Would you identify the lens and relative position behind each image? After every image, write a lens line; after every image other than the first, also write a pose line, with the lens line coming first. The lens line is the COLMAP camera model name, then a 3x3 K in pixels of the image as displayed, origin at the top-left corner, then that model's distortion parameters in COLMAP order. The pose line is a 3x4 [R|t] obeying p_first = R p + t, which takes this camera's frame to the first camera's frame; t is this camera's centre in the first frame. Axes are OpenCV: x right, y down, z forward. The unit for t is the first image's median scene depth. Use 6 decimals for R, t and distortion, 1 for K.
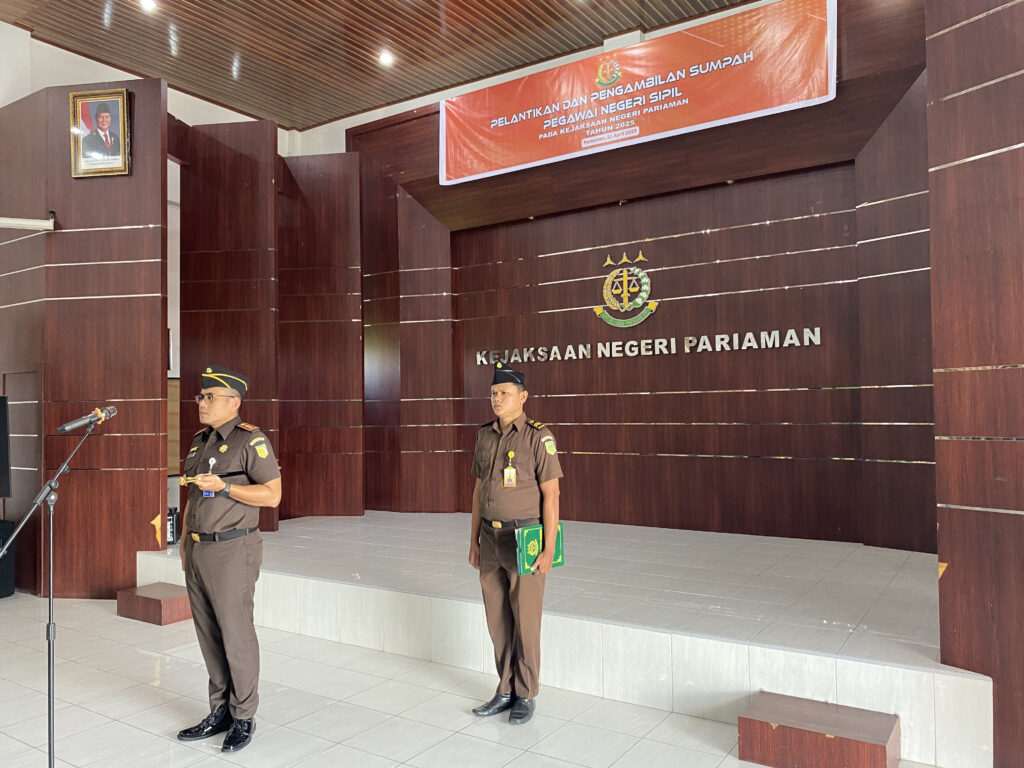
lens RADIAL K [[803.1, 0, 503.8], [0, 803.1, 382.2], [0, 0, 1]] dist [0.037265, -0.028582]
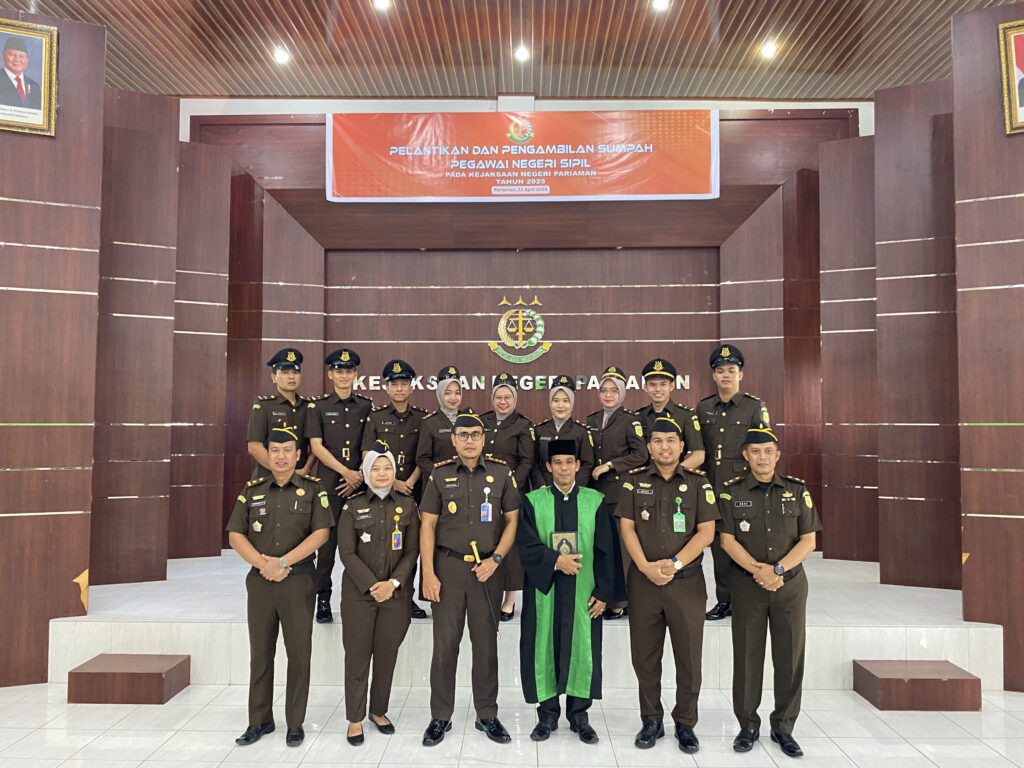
lens RADIAL K [[803.1, 0, 506.7], [0, 803.1, 383.2], [0, 0, 1]] dist [0.037265, -0.028582]
pose [[0.838099, 0.043542, 0.543778, -0.460799], [-0.033563, 0.999037, -0.028266, -0.009546], [-0.544485, 0.005439, 0.838753, 0.093137]]
